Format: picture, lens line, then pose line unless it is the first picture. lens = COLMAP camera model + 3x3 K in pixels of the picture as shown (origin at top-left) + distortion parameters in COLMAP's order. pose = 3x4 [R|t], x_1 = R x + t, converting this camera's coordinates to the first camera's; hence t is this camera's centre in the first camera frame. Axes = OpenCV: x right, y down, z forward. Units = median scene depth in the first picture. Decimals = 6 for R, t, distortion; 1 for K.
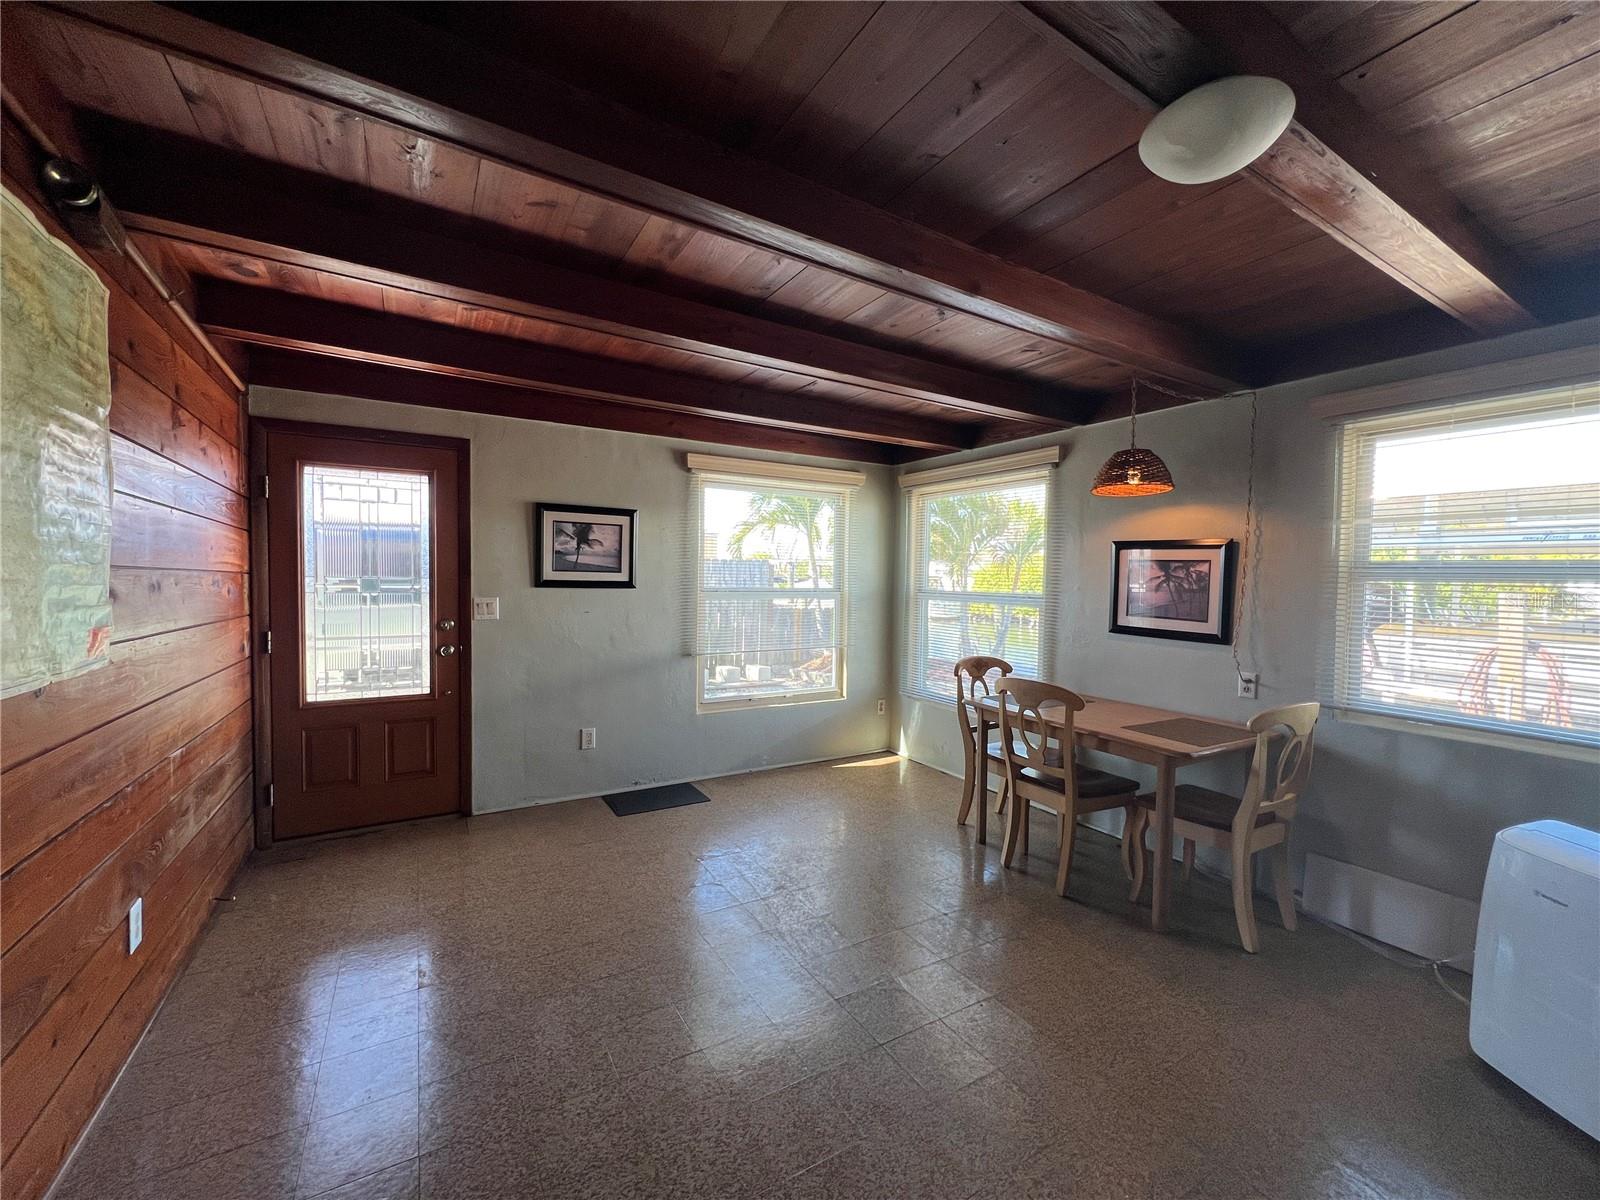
lens RADIAL K [[646.9, 0, 800.0], [0, 646.9, 600.0], [0, 0, 1]] dist [0.000268, -0.000083]
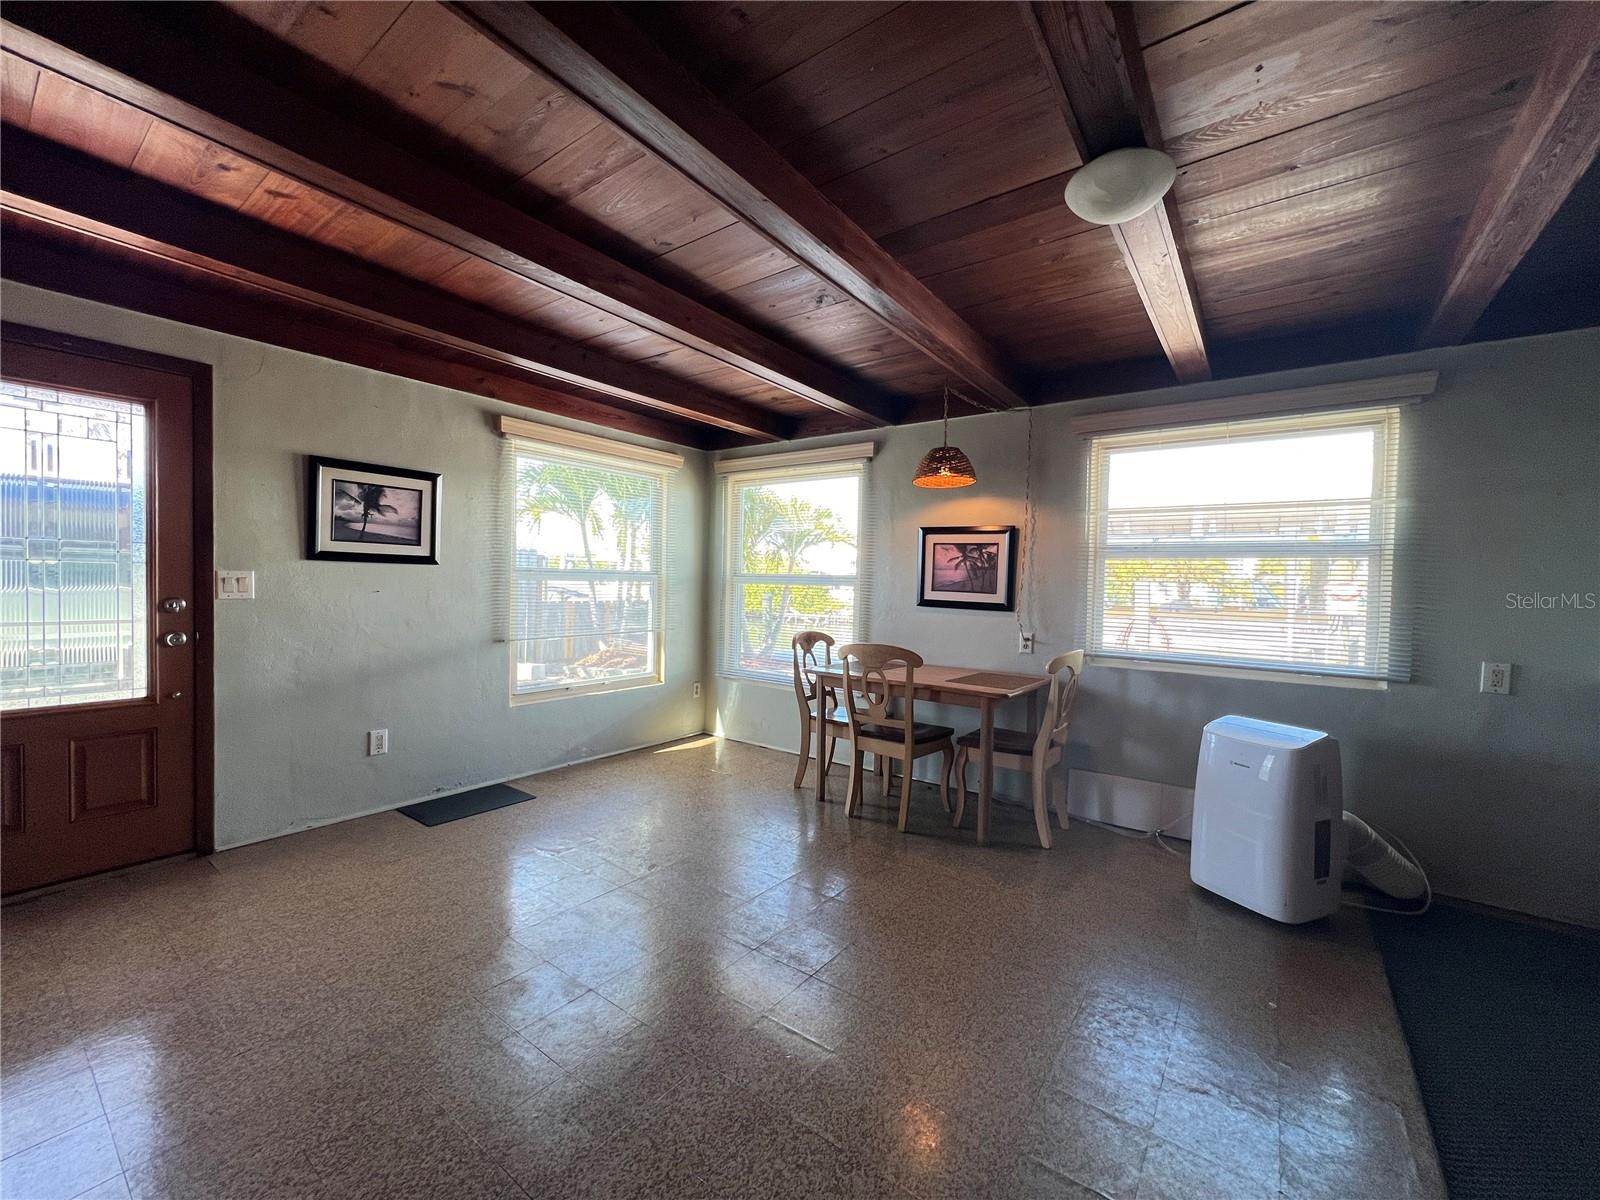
lens RADIAL K [[646.9, 0, 800.0], [0, 646.9, 600.0], [0, 0, 1]] dist [0.000268, -0.000083]
pose [[0.921555, -0.006928, 0.388187, -0.159840], [0.008160, 0.999966, -0.001524, 0.038319], [-0.388163, 0.004572, 0.921579, 0.013887]]
